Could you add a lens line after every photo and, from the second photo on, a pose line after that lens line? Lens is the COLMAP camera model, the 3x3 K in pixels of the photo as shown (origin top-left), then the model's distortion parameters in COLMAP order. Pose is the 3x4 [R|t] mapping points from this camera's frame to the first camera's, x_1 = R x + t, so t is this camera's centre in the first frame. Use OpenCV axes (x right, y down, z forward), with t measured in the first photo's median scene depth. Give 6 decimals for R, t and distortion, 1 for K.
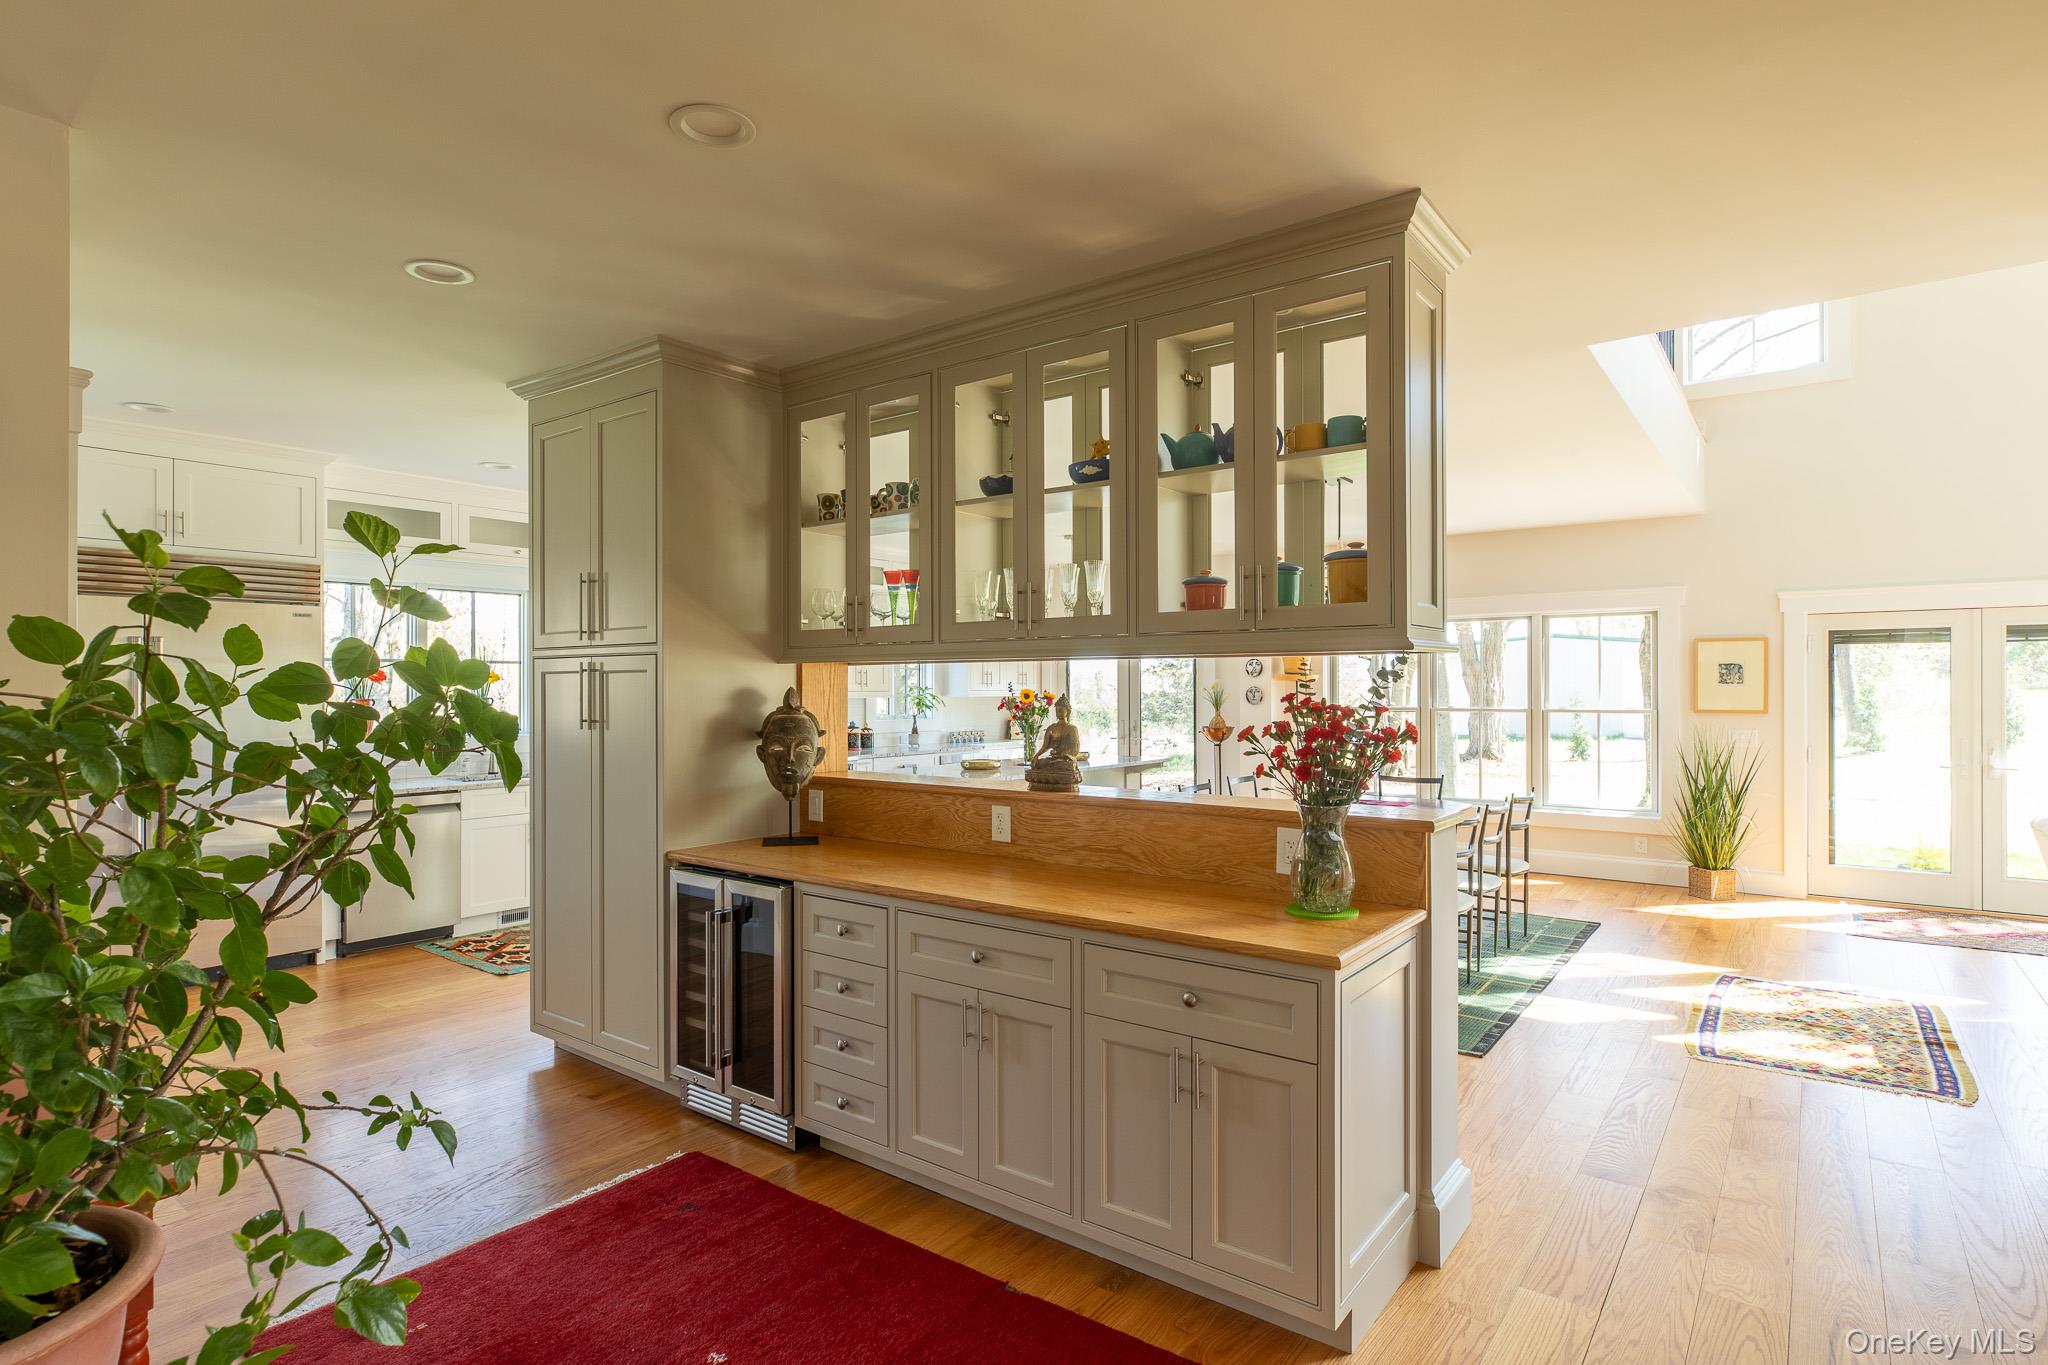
lens RADIAL K [[1047.0, 0, 1029.7], [0, 1047.0, 687.2], [0, 0, 1]] dist [-0.002050, -0.000923]
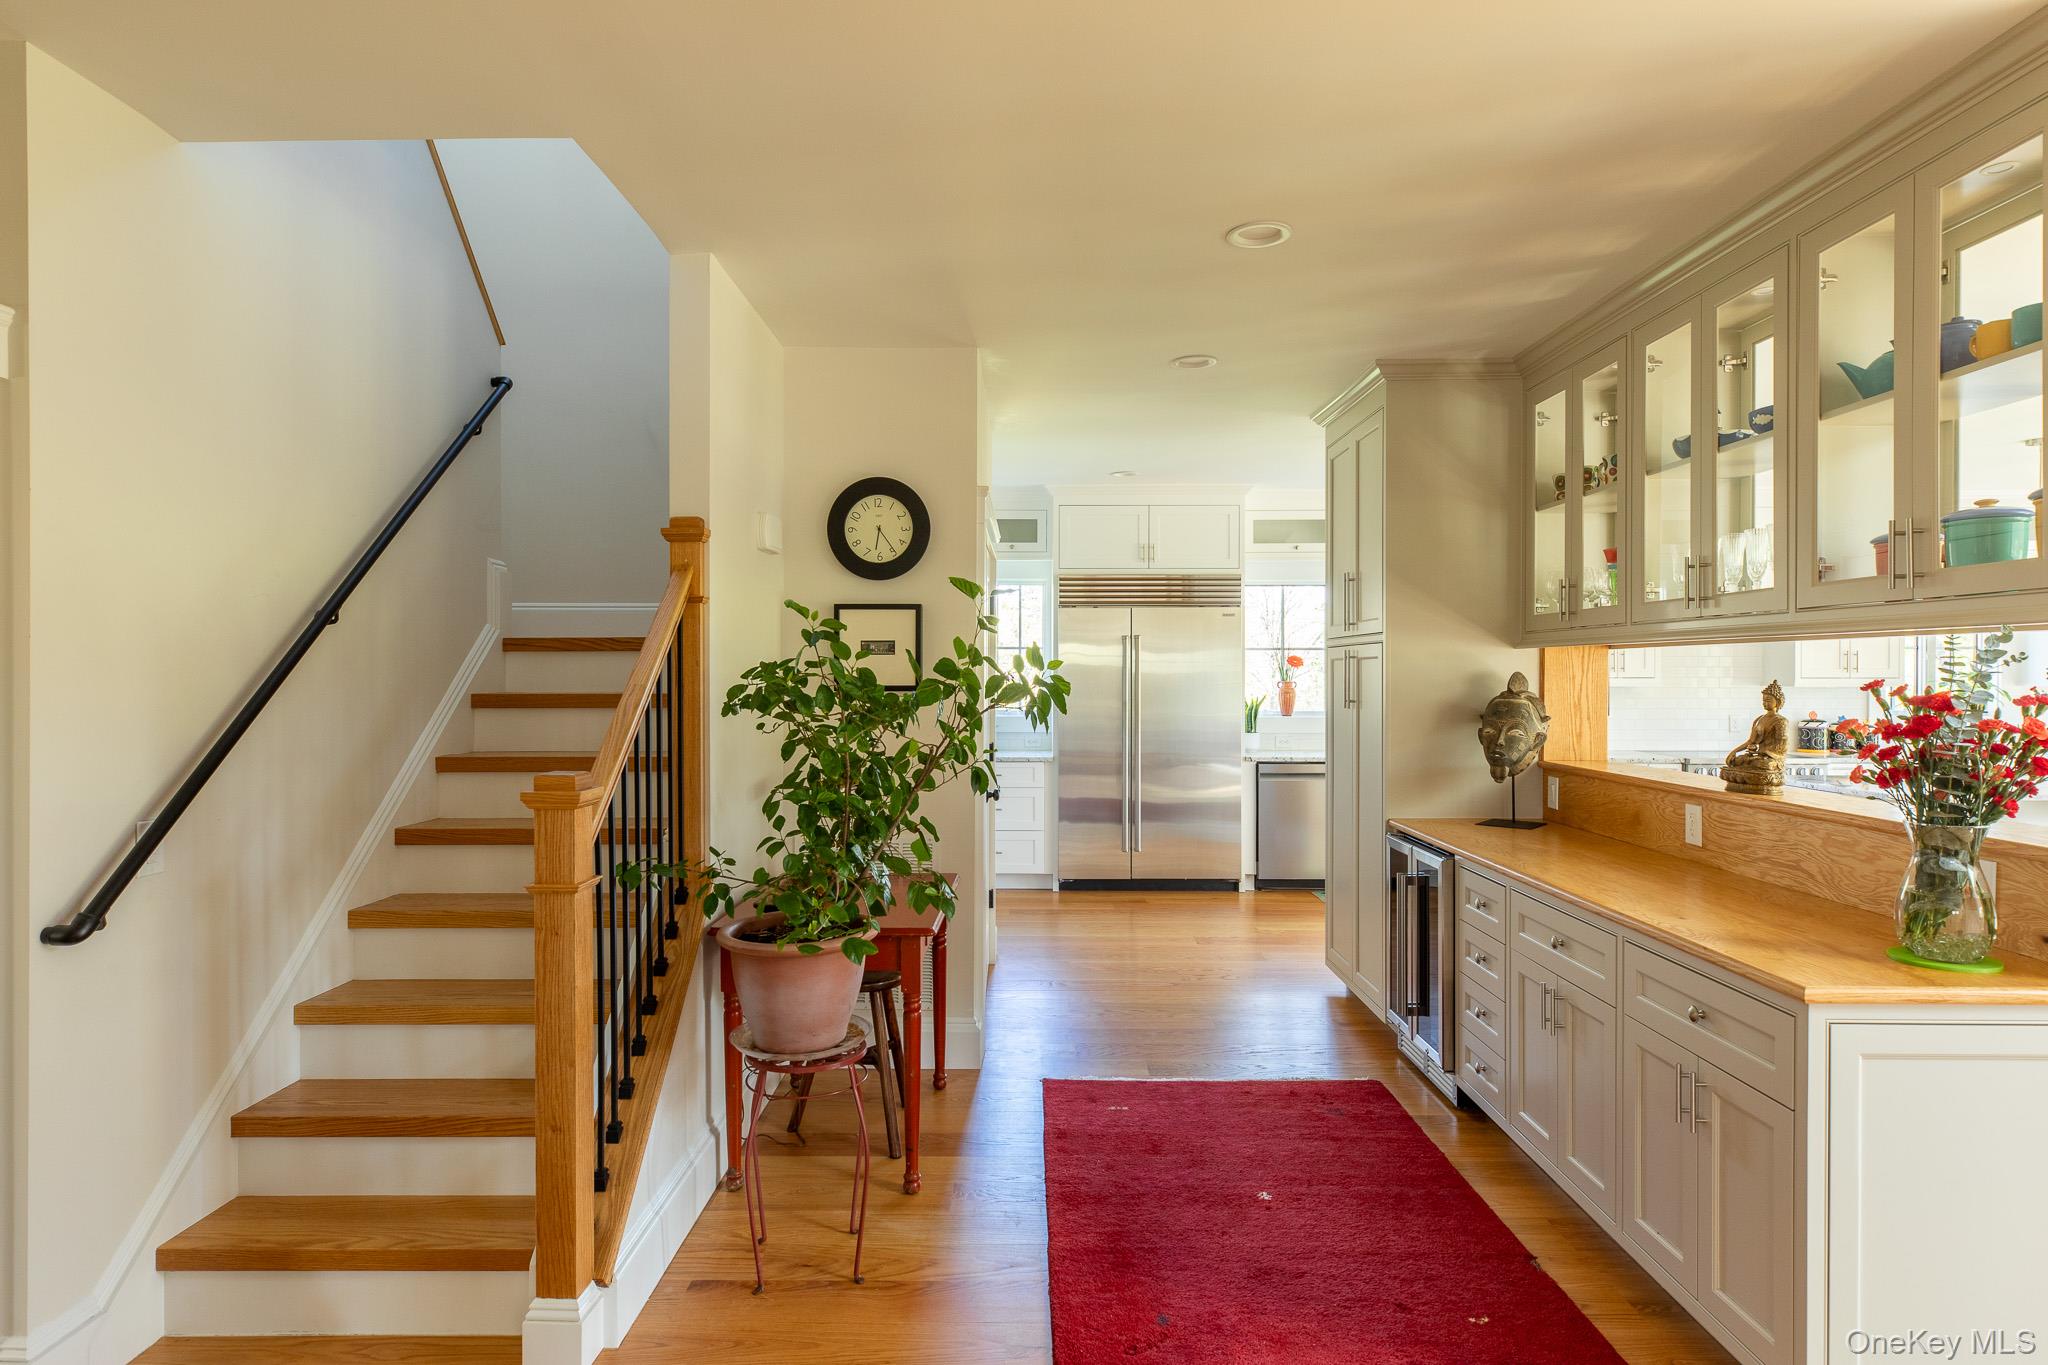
lens RADIAL K [[1159.0, 0, 1020.2], [0, 1159.0, 679.0], [0, 0, 1]] dist [0.009890, 0.001569]
pose [[0.587952, 0.006675, -0.808868, 0.437423], [-0.001645, 0.999974, 0.007055, -0.000301], [0.808894, -0.002817, 0.587948, -0.049583]]
